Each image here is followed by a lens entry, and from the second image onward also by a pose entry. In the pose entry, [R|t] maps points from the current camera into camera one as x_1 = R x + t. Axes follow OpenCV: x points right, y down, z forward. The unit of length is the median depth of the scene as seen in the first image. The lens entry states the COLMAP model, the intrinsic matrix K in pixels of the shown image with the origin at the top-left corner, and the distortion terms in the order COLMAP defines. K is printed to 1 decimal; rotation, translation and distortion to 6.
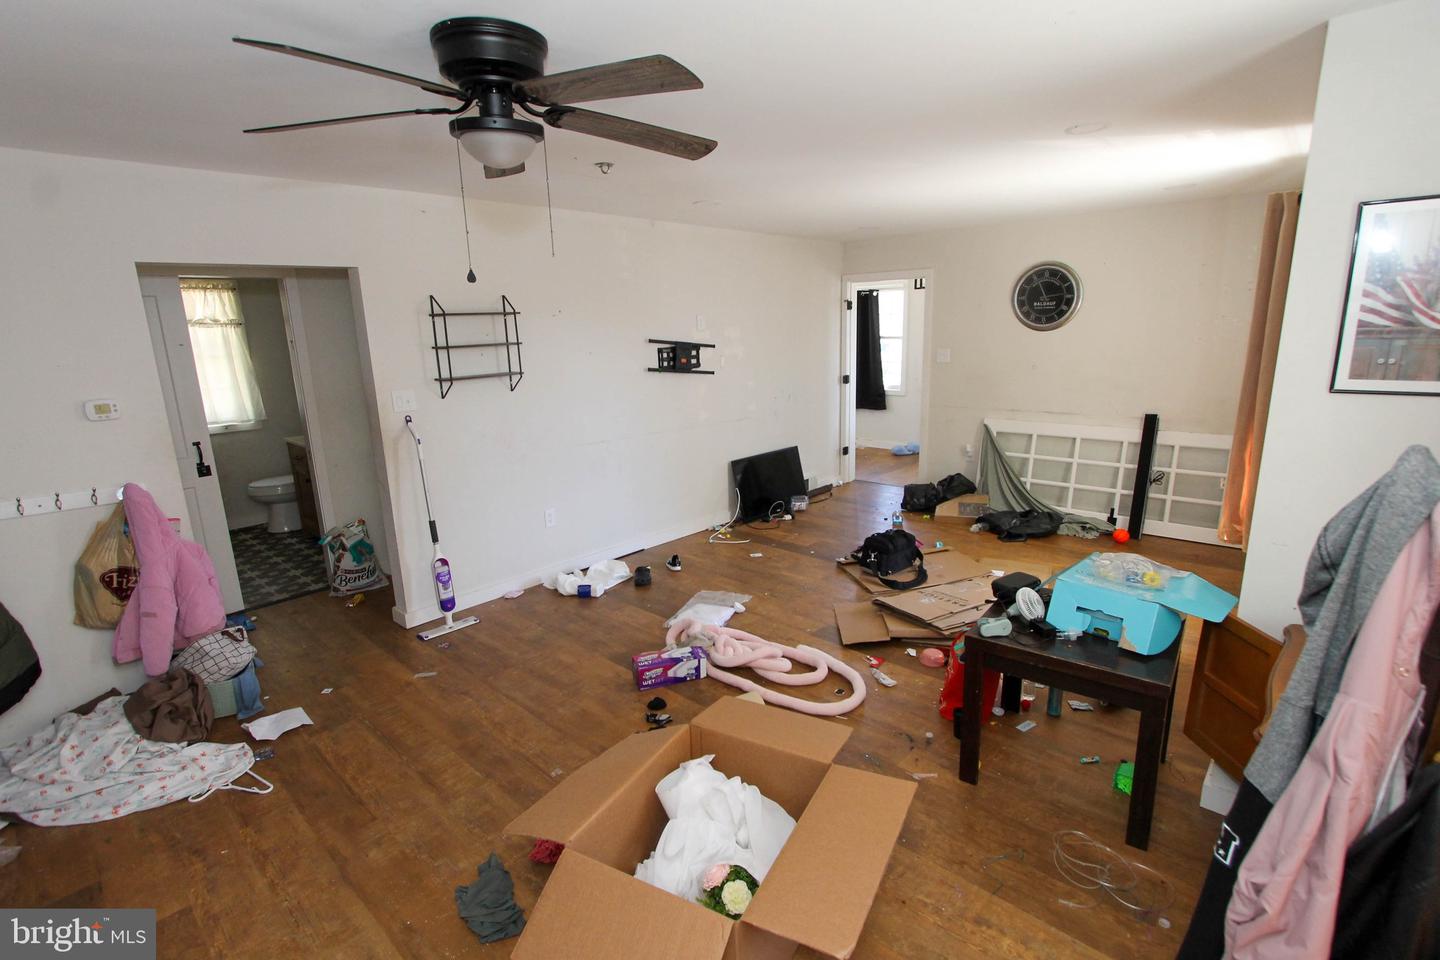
lens RADIAL K [[677.3, 0, 721.4], [0, 677.3, 478.7], [0, 0, 1]] dist [-0.015810, 0.002330]
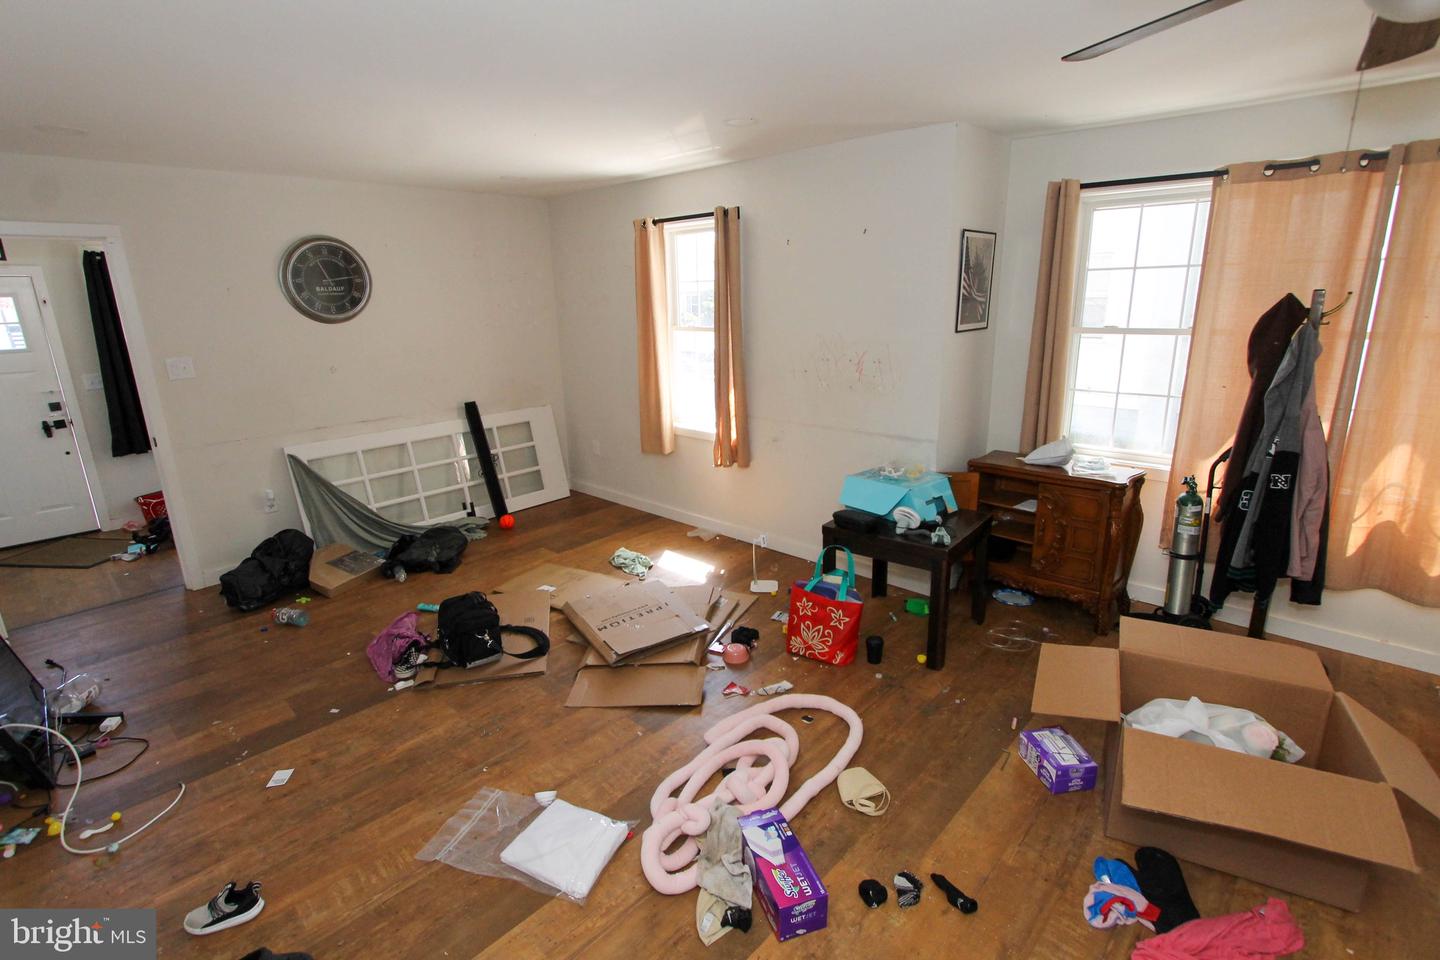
lens RADIAL K [[677.3, 0, 722.3], [0, 677.3, 480.6], [0, 0, 1]] dist [-0.015810, 0.002330]
pose [[0.006910, -0.240074, 0.970730, -0.350212], [0.244975, 0.941579, 0.231121, -0.119768], [-0.969505, 0.236208, 0.065319, 0.567219]]
